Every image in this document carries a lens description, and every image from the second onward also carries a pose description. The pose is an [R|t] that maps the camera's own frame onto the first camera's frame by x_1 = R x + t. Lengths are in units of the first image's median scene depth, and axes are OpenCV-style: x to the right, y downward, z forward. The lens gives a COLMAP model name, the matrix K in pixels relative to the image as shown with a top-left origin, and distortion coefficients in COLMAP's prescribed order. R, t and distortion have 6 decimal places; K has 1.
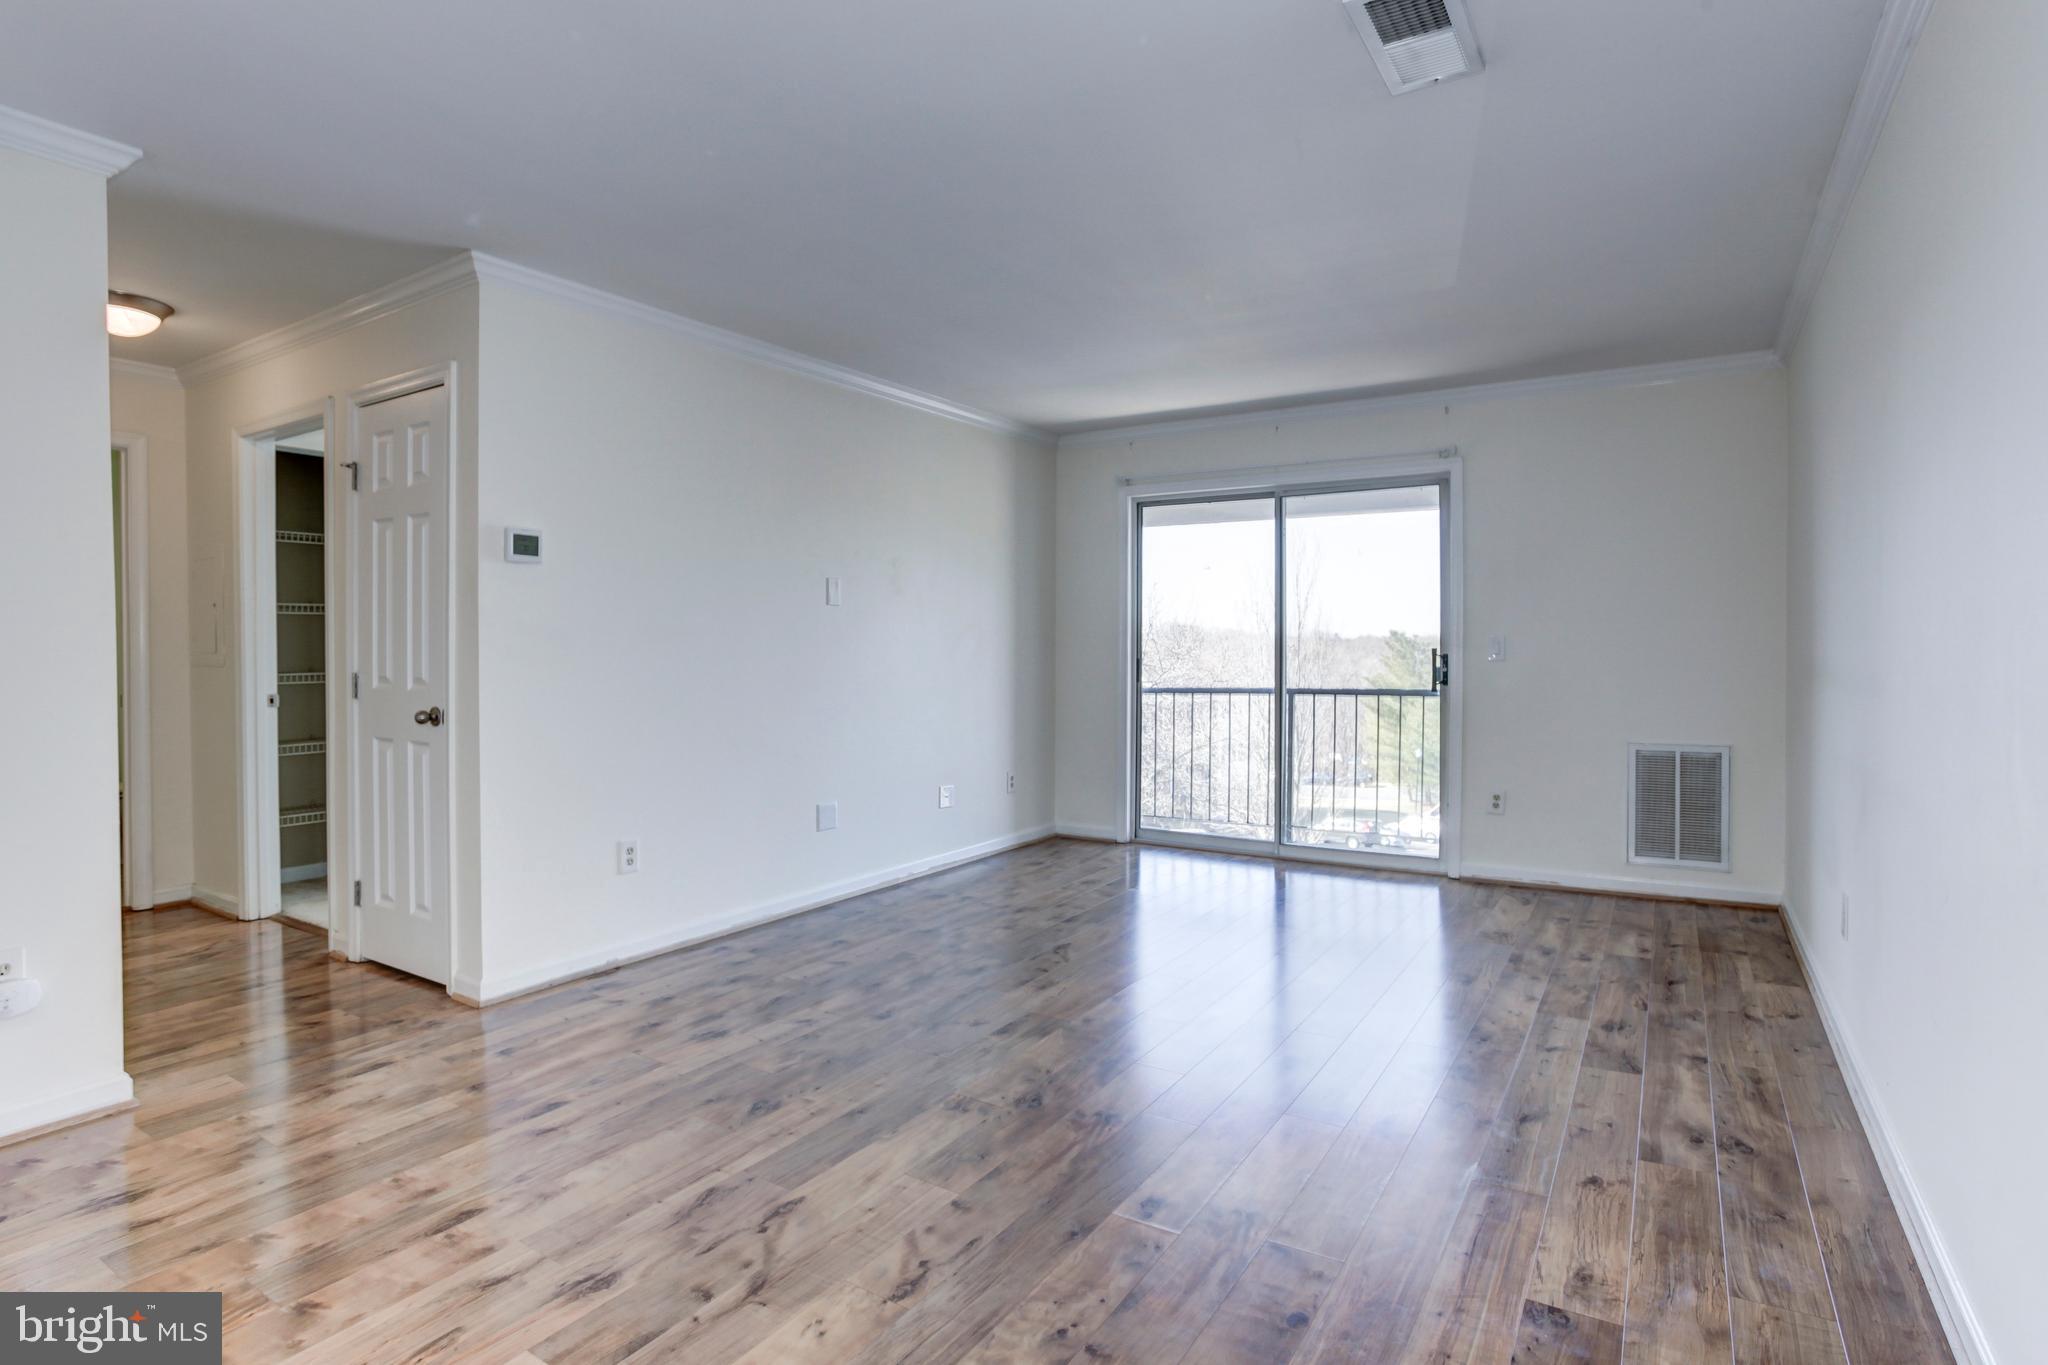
lens RADIAL K [[1064.8, 0, 1018.2], [0, 1064.8, 670.3], [0, 0, 1]] dist [-0.067019, 0.032600]
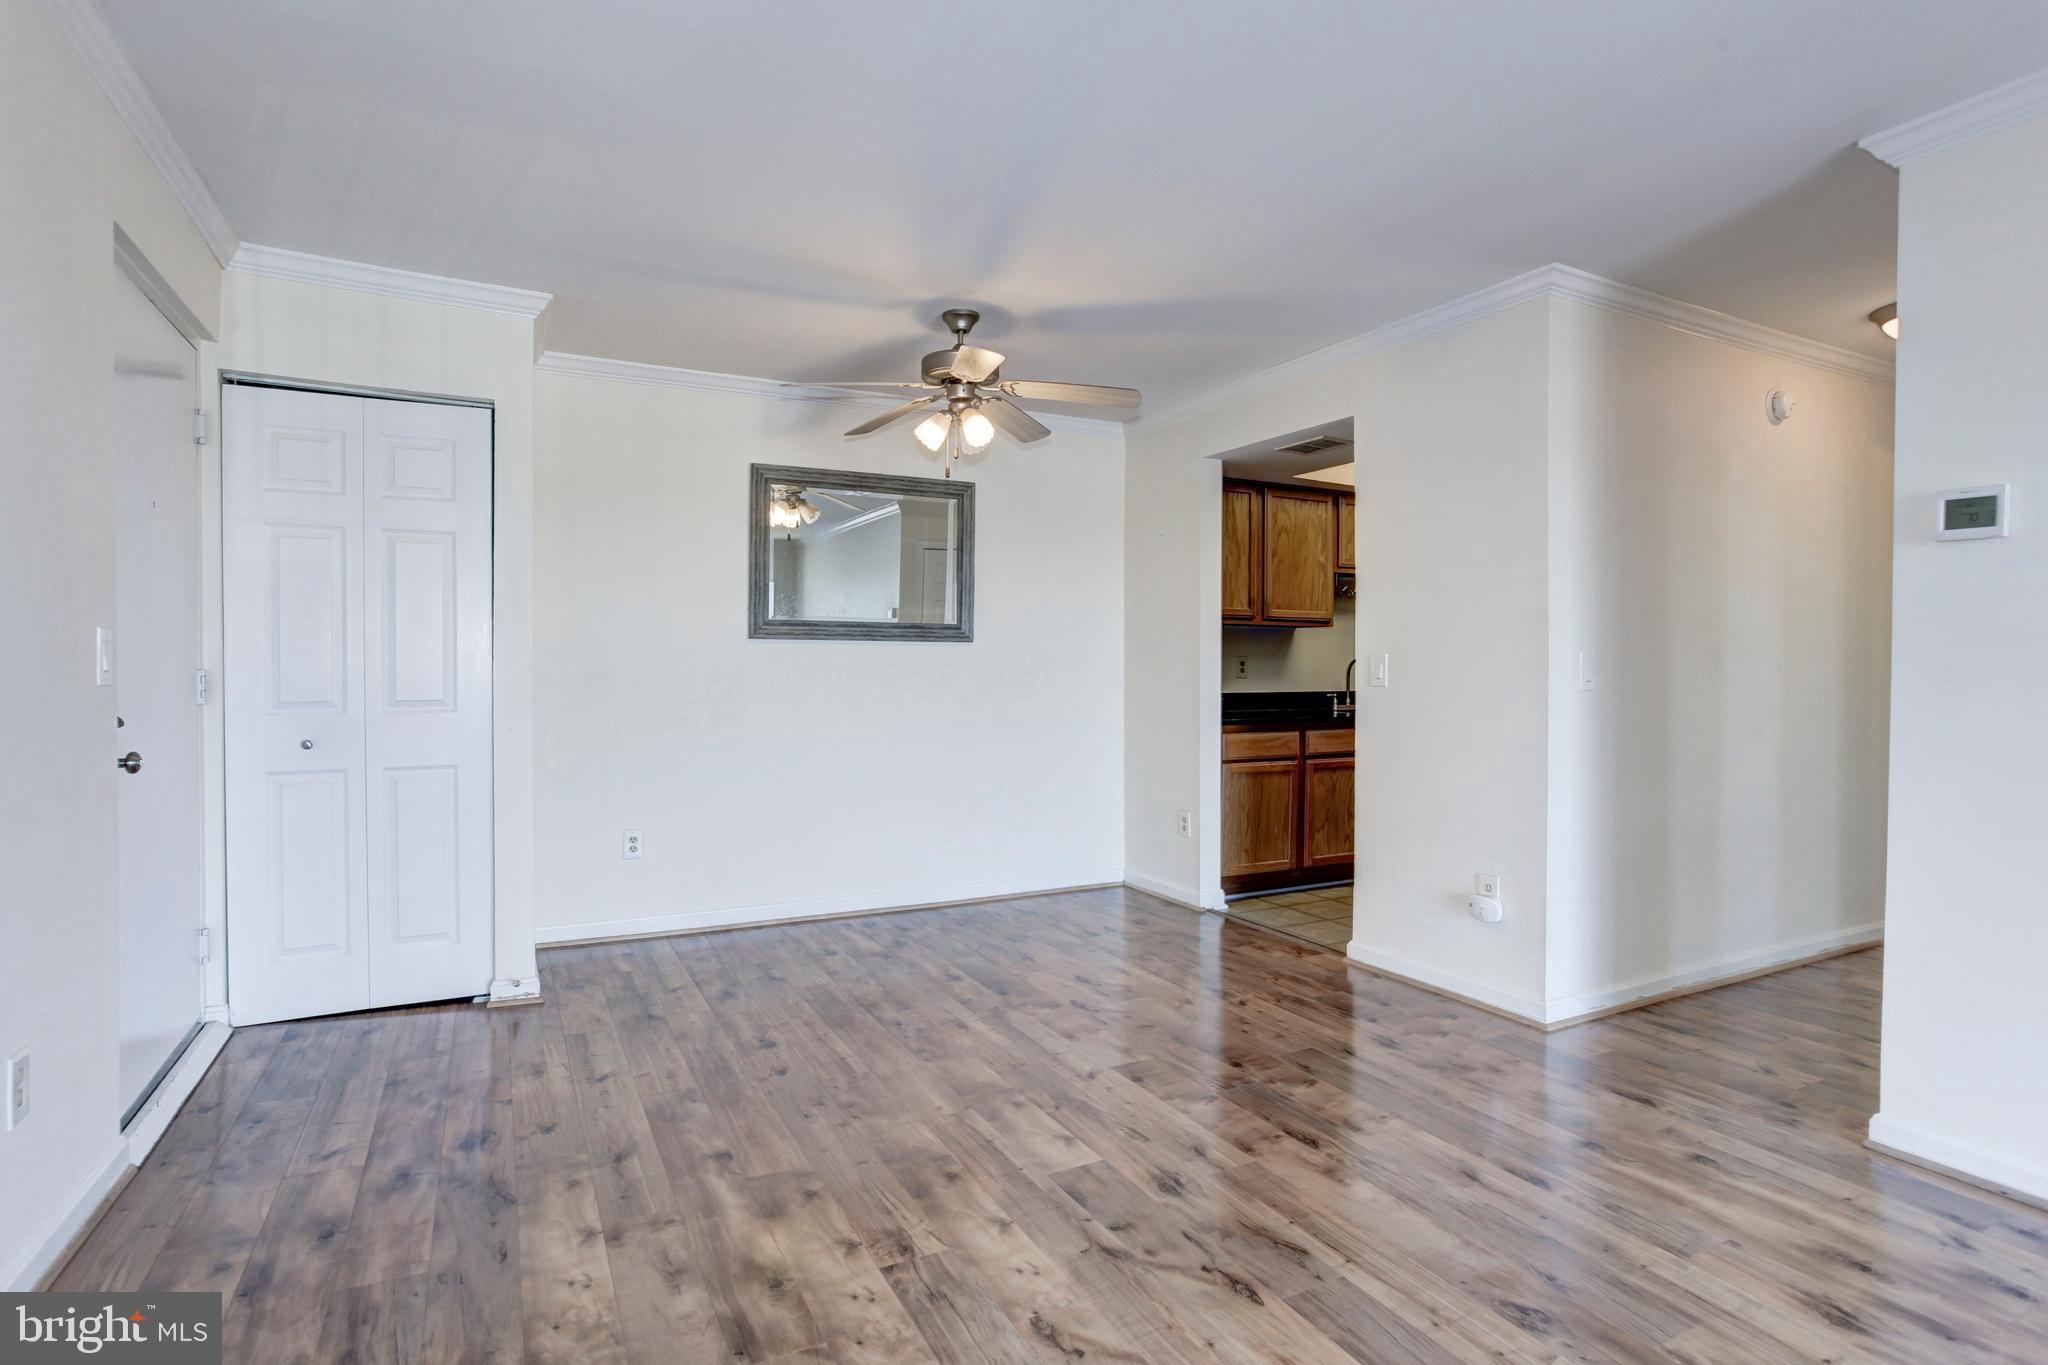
lens RADIAL K [[1030.1, 0, 1022.4], [0, 1030.1, 675.3], [0, 0, 1]] dist [-0.065911, 0.040753]
pose [[-0.500211, 0.010919, -0.865835, 0.560347], [-0.022780, 0.999408, 0.025764, -0.025854], [0.865604, 0.032612, -0.499666, 1.141649]]
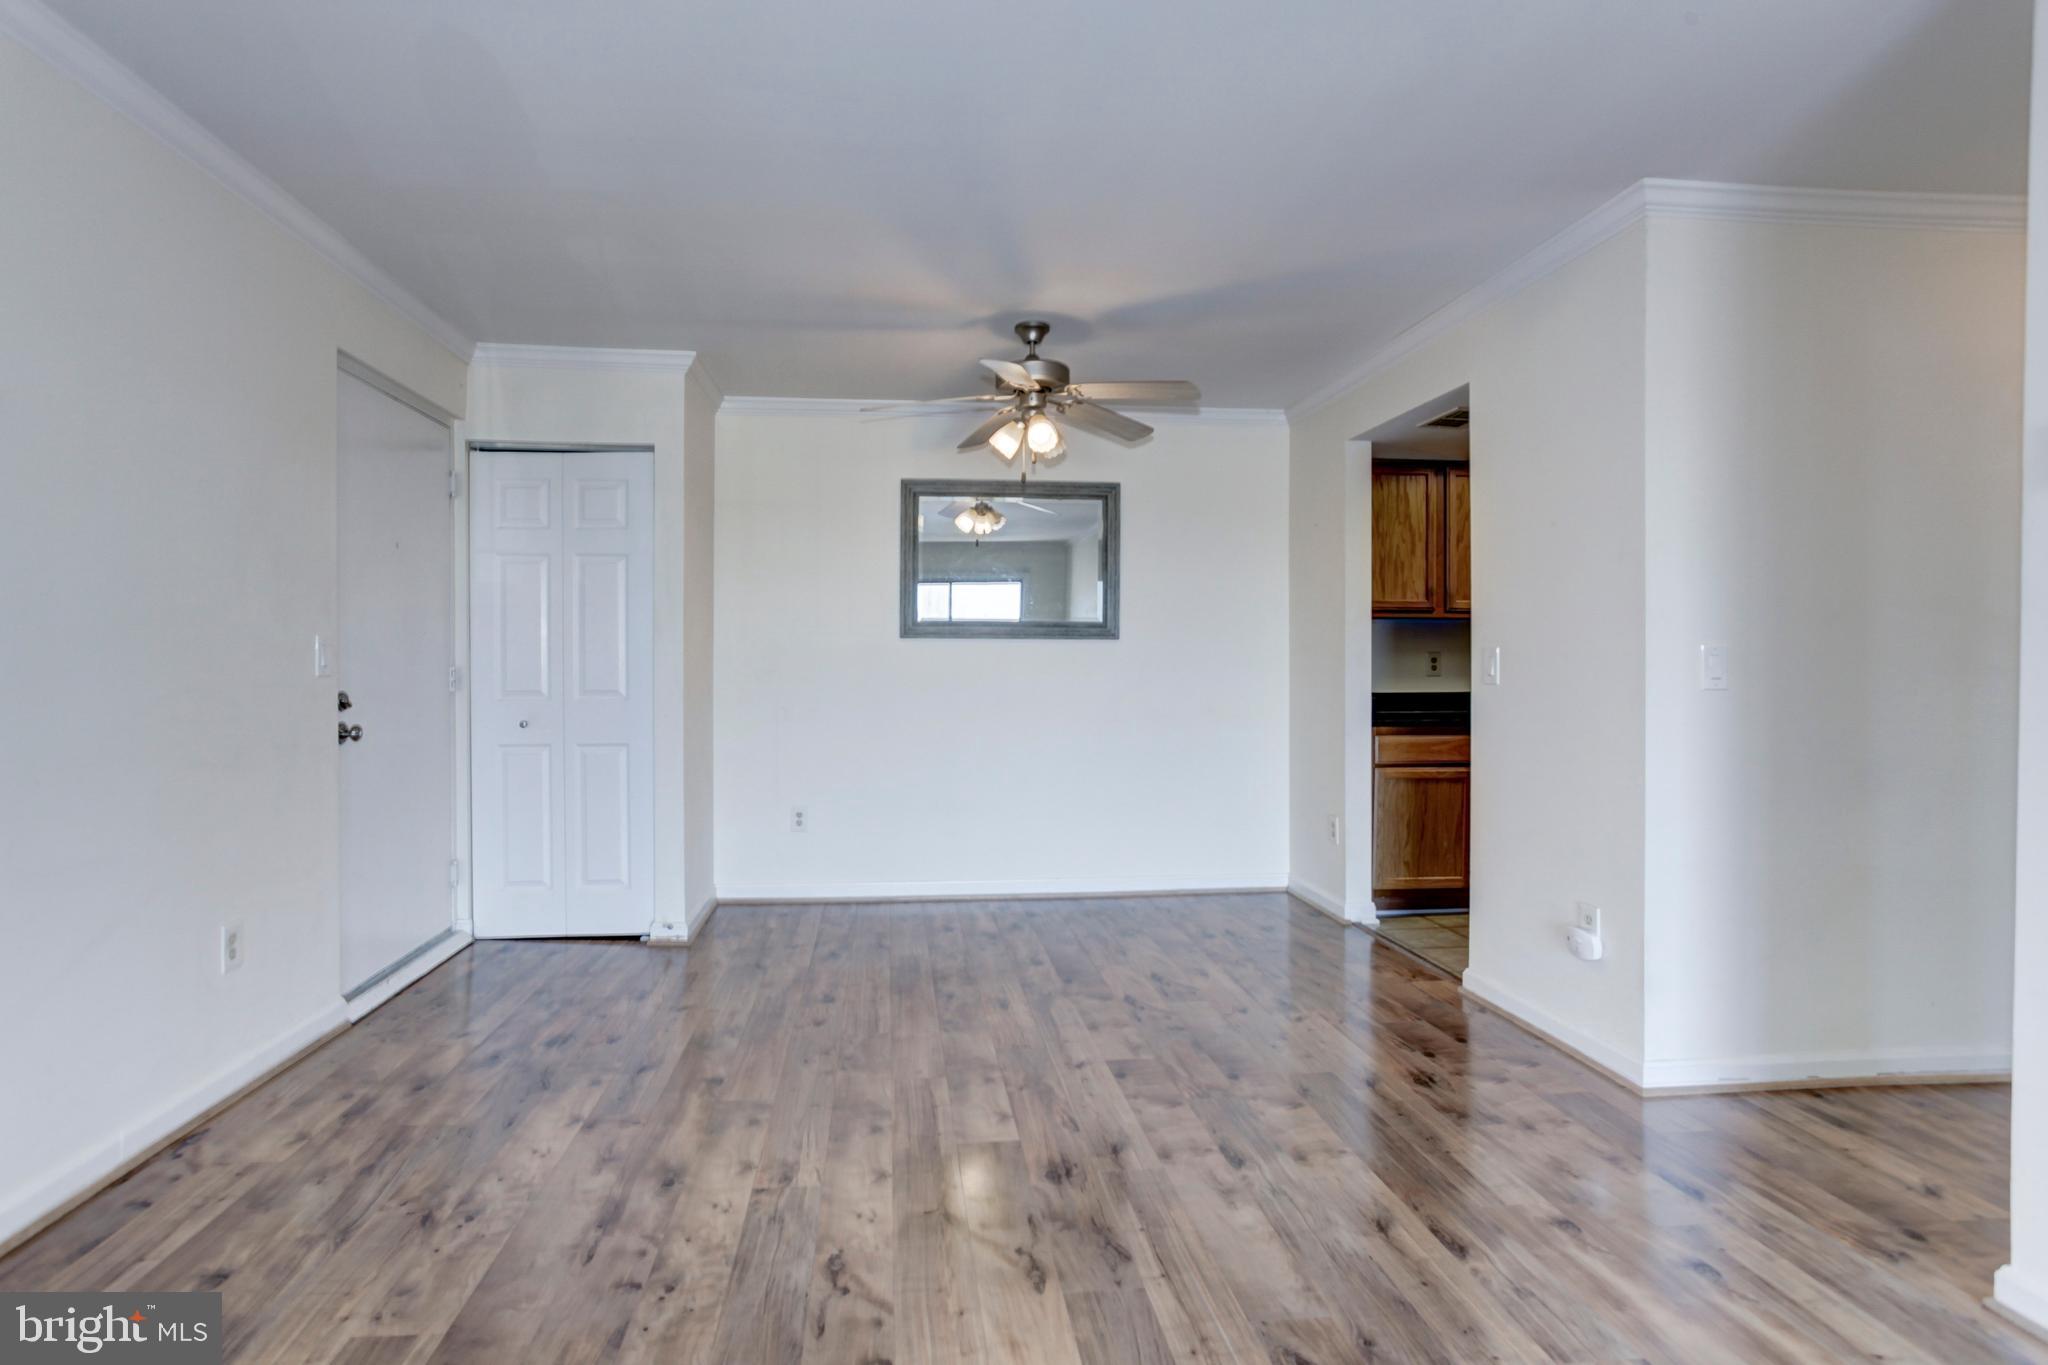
lens RADIAL K [[1019.5, 0, 981.5], [0, 1019.5, 669.0], [0, 0, 1]] dist [-0.057757, 0.035155]
pose [[-0.787884, 0.006202, -0.615792, 0.315639], [-0.013363, 0.999542, 0.027165, -0.030090], [0.615678, 0.029632, -0.787440, 1.495134]]
